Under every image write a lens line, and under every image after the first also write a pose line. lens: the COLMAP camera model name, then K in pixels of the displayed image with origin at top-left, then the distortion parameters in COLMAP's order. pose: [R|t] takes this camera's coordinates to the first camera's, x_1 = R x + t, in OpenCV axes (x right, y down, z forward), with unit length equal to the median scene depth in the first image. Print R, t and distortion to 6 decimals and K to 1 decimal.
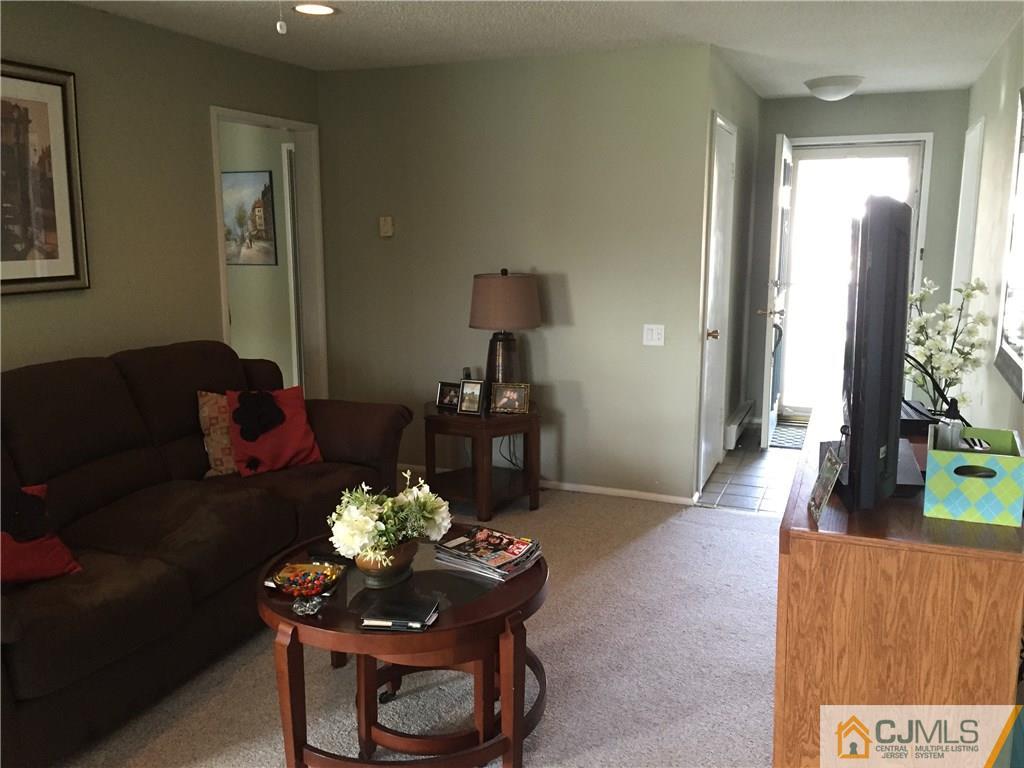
lens RADIAL K [[873.6, 0, 515.7], [0, 873.6, 375.8], [0, 0, 1]] dist [0.035352, -0.009554]
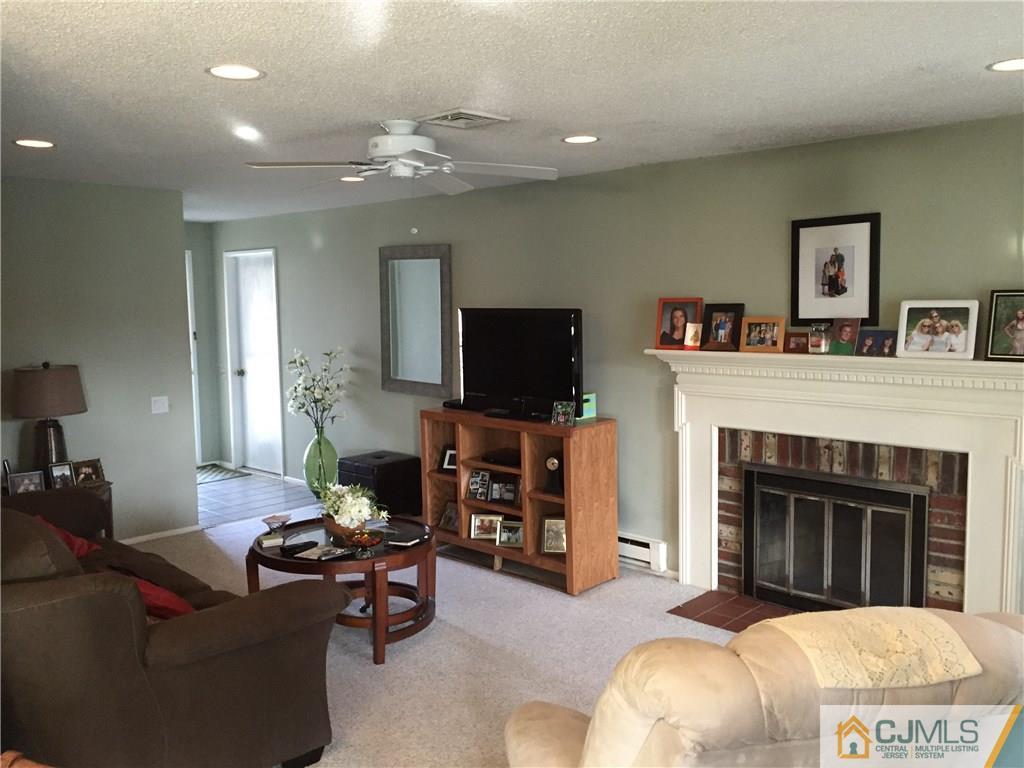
lens RADIAL K [[873.6, 0, 515.7], [0, 873.6, 375.8], [0, 0, 1]] dist [0.035352, -0.009554]
pose [[0.364356, -0.086257, 0.927256, -0.835098], [0.170791, 0.985002, 0.024518, -0.031258], [-0.915464, 0.149434, 0.373623, 0.041378]]
